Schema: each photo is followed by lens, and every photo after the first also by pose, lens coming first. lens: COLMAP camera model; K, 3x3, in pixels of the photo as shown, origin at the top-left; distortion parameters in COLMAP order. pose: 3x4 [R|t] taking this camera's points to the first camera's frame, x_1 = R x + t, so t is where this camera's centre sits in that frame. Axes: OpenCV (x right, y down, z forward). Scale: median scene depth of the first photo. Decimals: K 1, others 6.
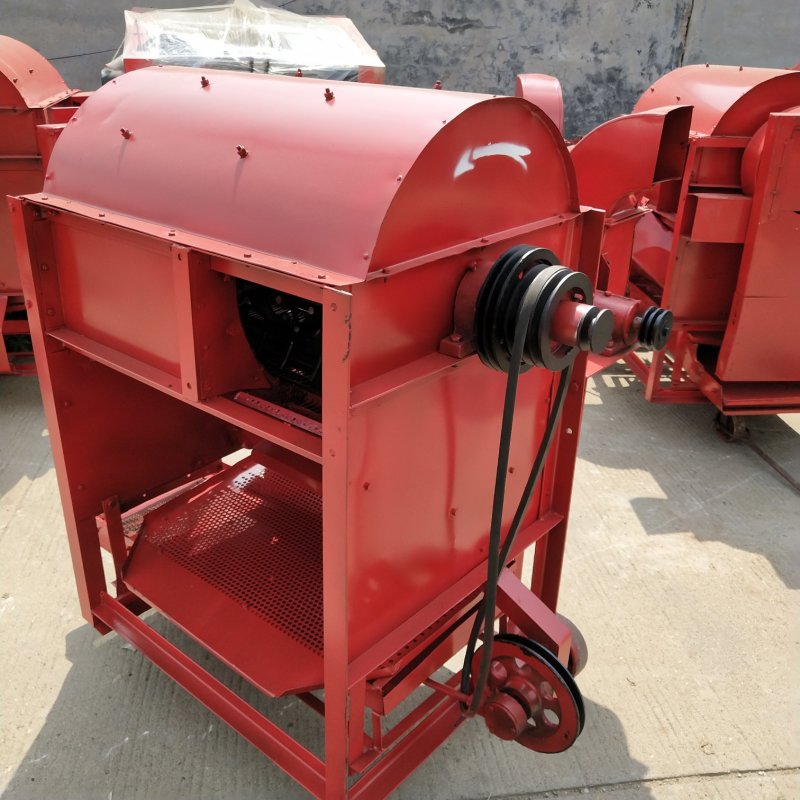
lens RADIAL K [[829.0, 0, 400.0], [0, 829.0, 400.0], [0, 0, 1]] dist [-0.043079, 0.088144]
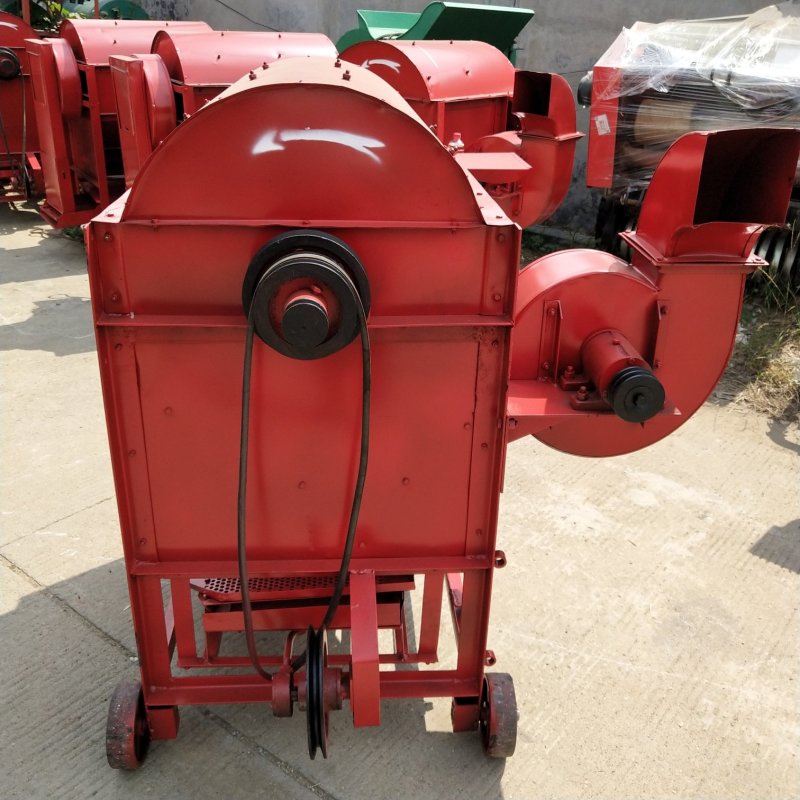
lens RADIAL K [[829.0, 0, 400.0], [0, 829.0, 400.0], [0, 0, 1]] dist [-0.043079, 0.088144]
pose [[0.701497, 0.302851, -0.645123, 0.933285], [-0.314633, 0.943830, 0.100950, -0.127791], [0.639459, 0.132160, 0.757381, 0.330676]]
